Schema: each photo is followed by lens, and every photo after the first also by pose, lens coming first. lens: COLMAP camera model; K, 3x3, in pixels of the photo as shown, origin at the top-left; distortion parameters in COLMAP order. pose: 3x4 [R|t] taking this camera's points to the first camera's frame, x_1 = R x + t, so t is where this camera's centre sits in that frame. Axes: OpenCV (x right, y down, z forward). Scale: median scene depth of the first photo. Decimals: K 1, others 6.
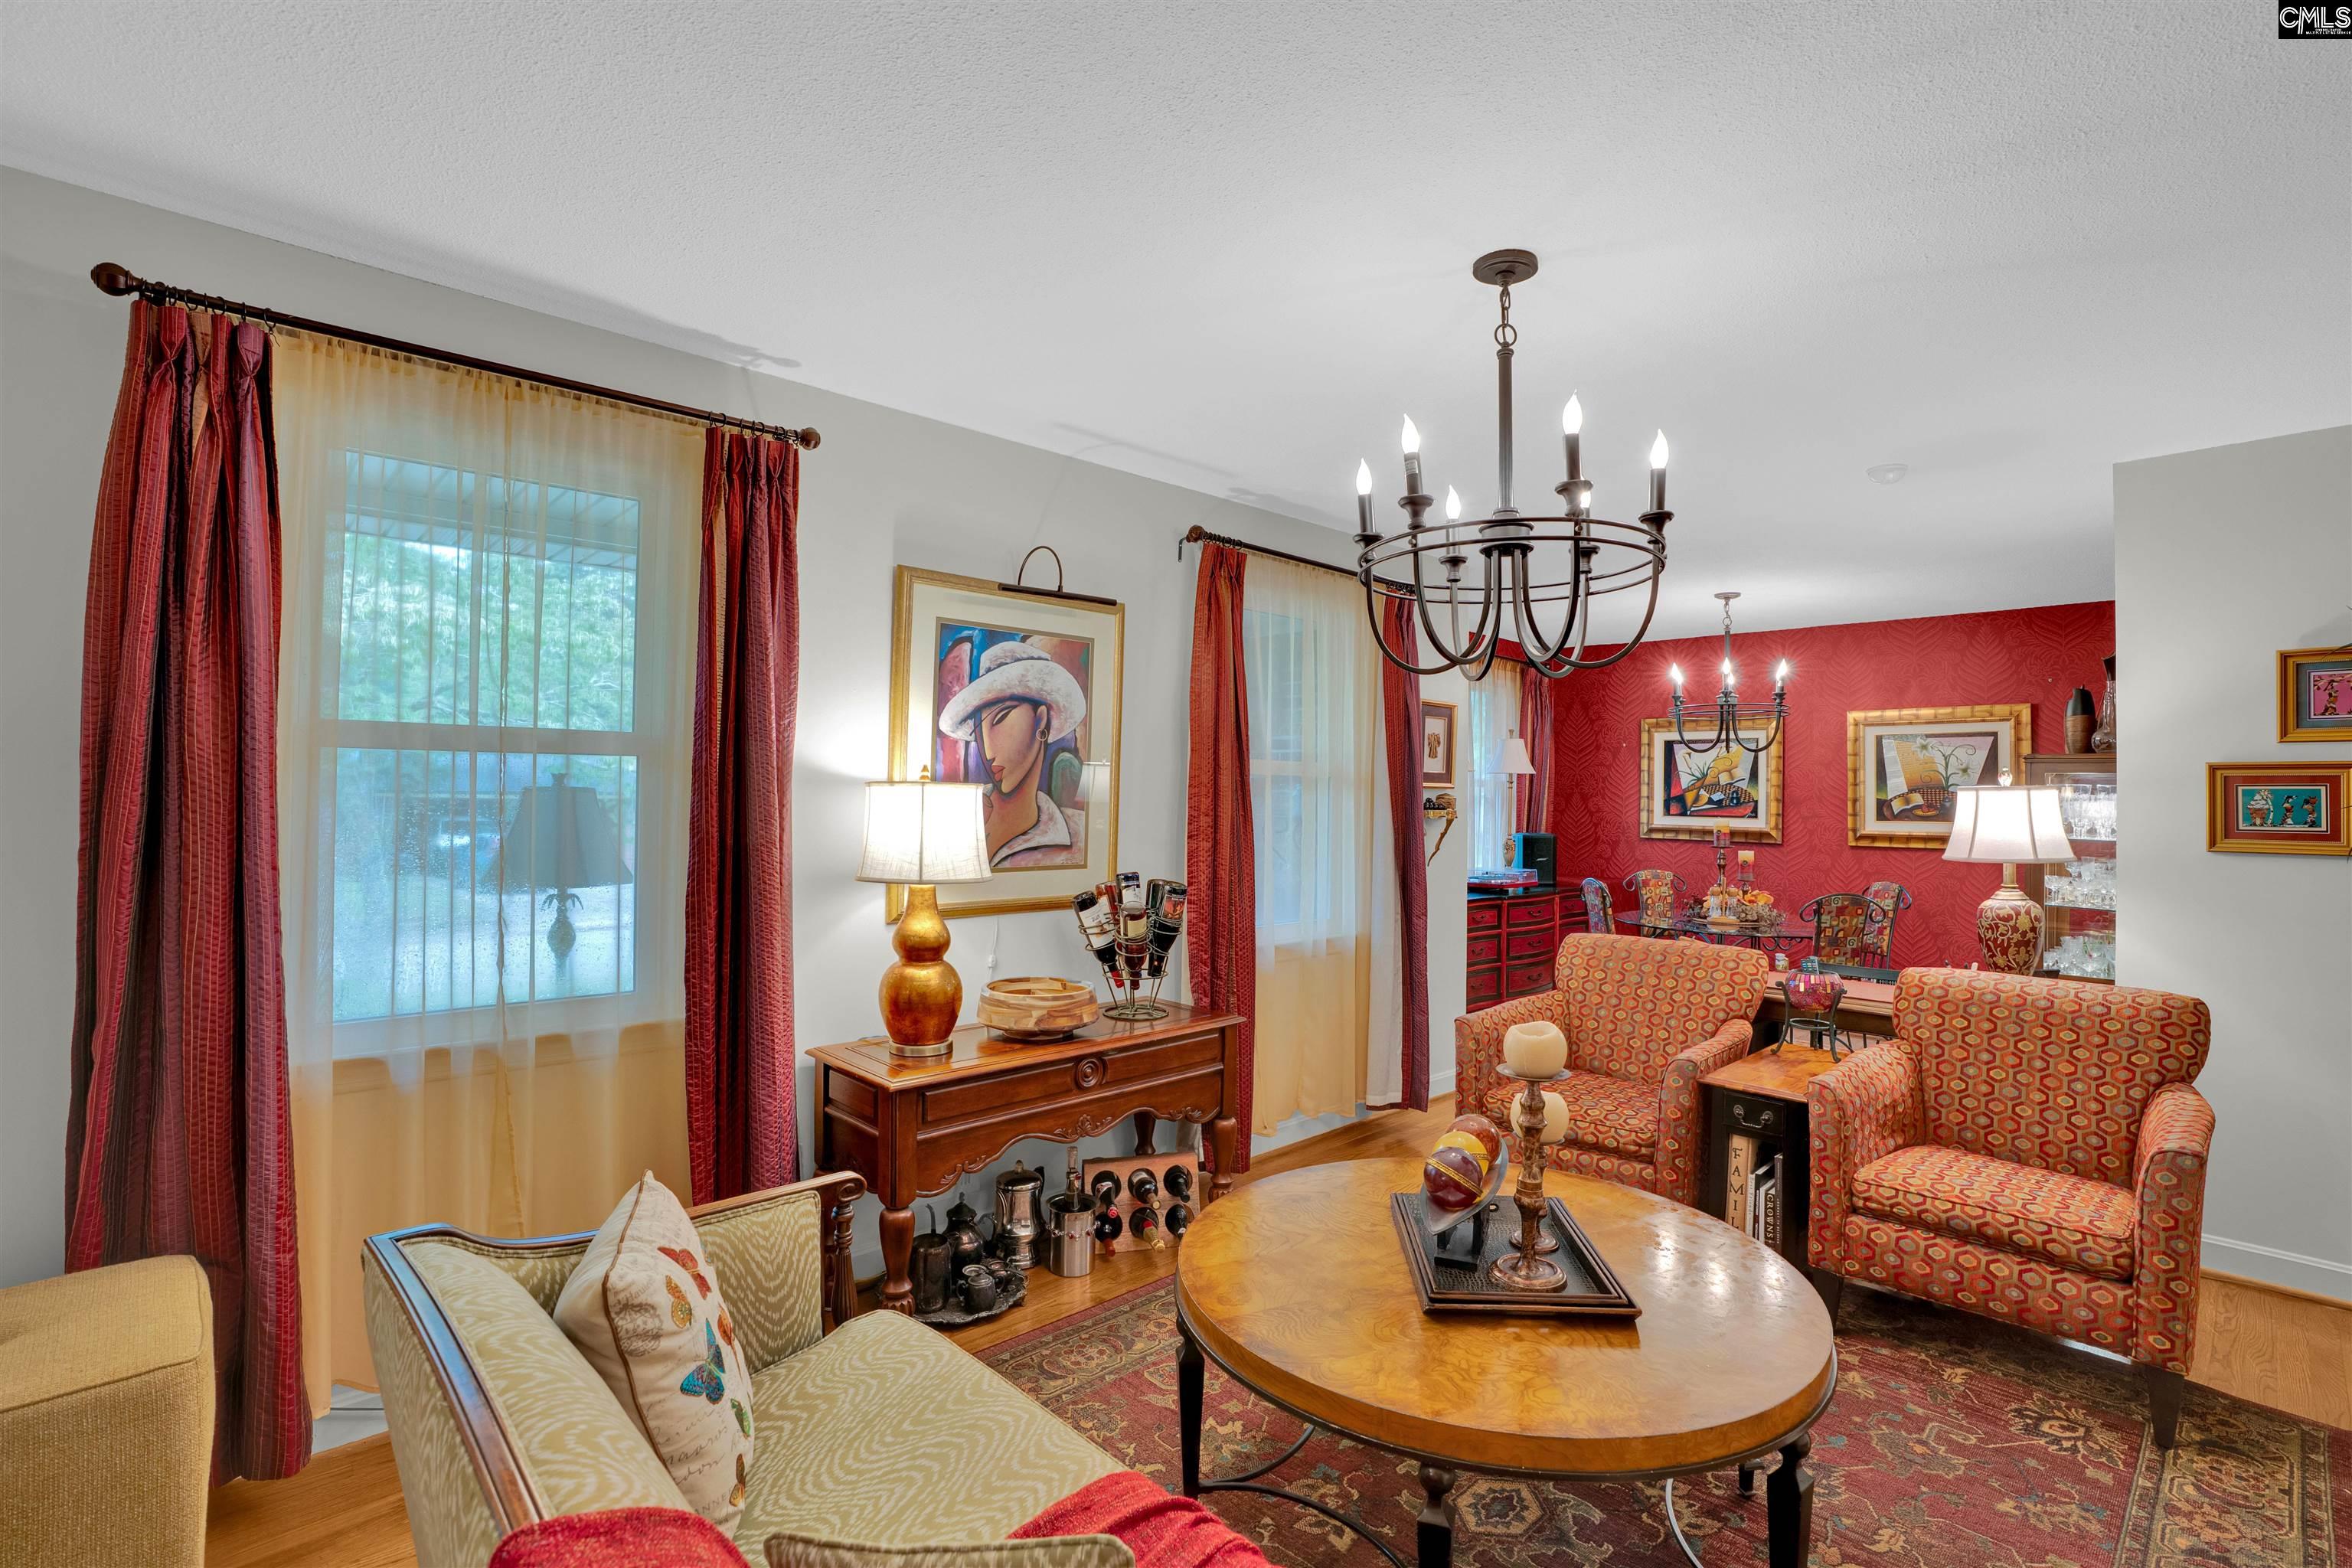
lens RADIAL K [[1105.6, 0, 1183.8], [0, 1105.6, 776.4], [0, 0, 1]] dist [-0.035235, 0.013500]
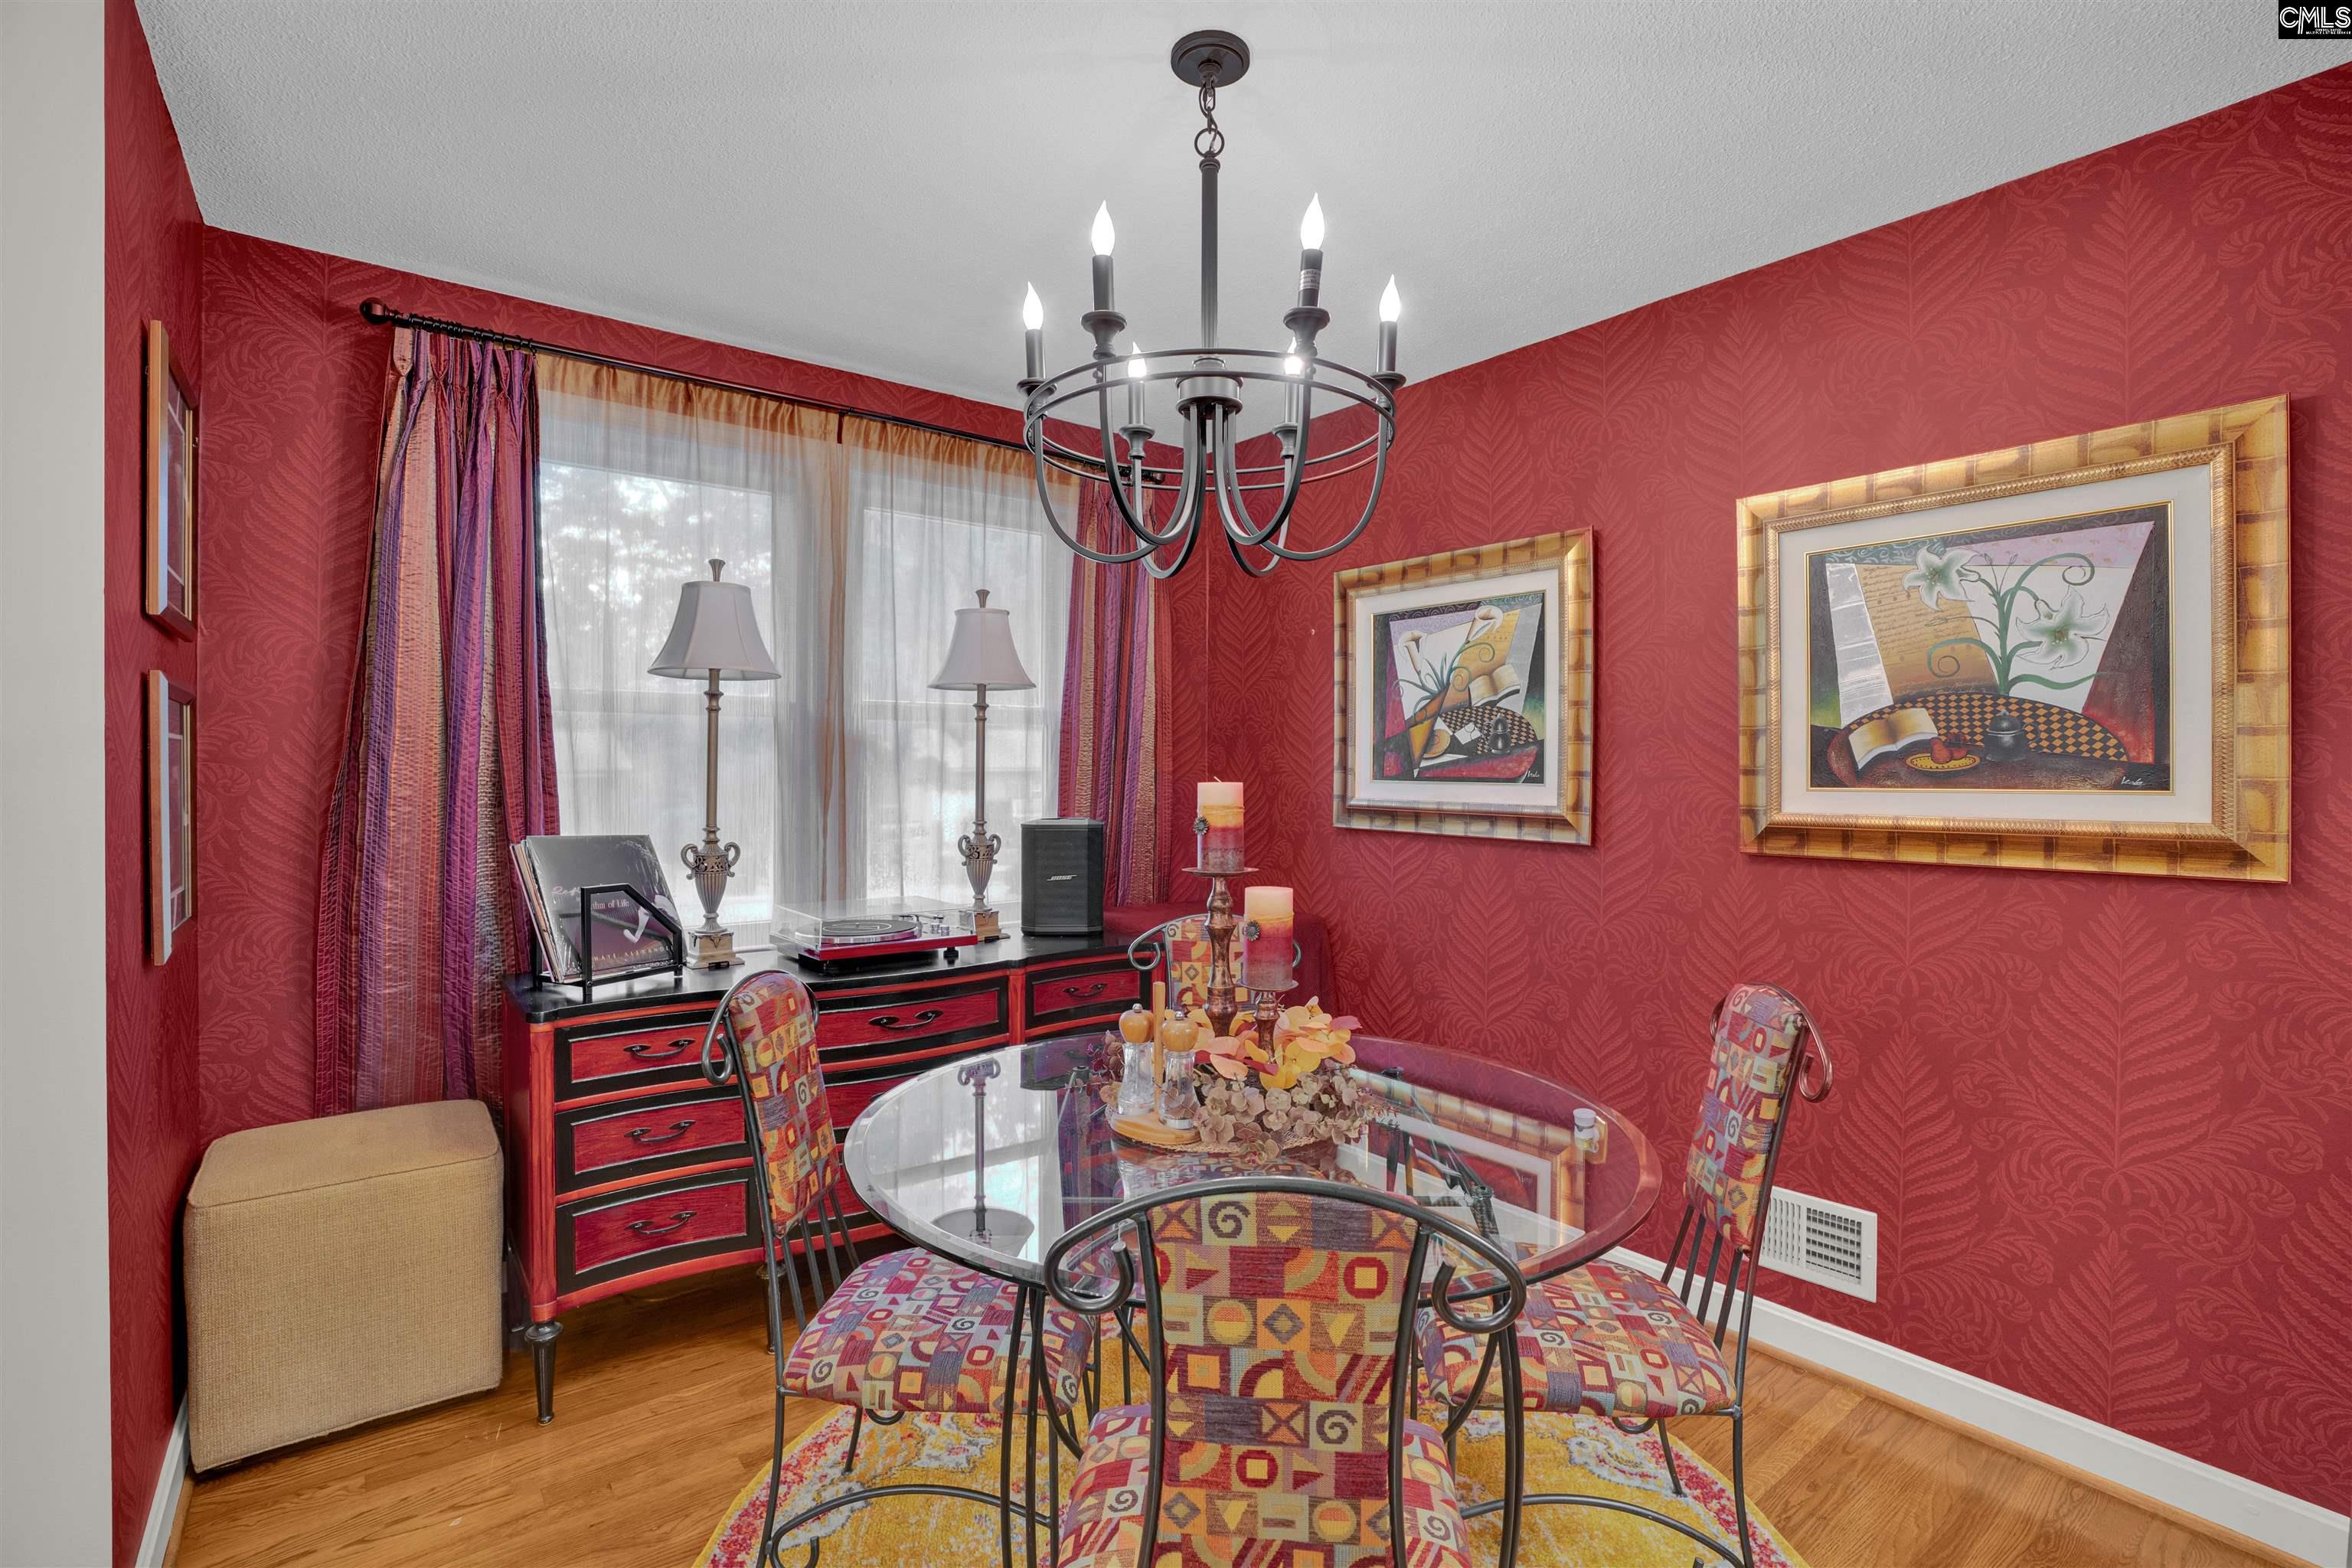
lens RADIAL K [[1074.8, 0, 1183.4], [0, 1074.8, 774.7], [0, 0, 1]] dist [-0.064872, 0.024297]
pose [[0.994716, -0.007228, -0.102413, 0.729630], [0.009289, 0.999763, 0.019666, 0.043558], [0.102247, -0.020513, 0.994548, 0.992144]]
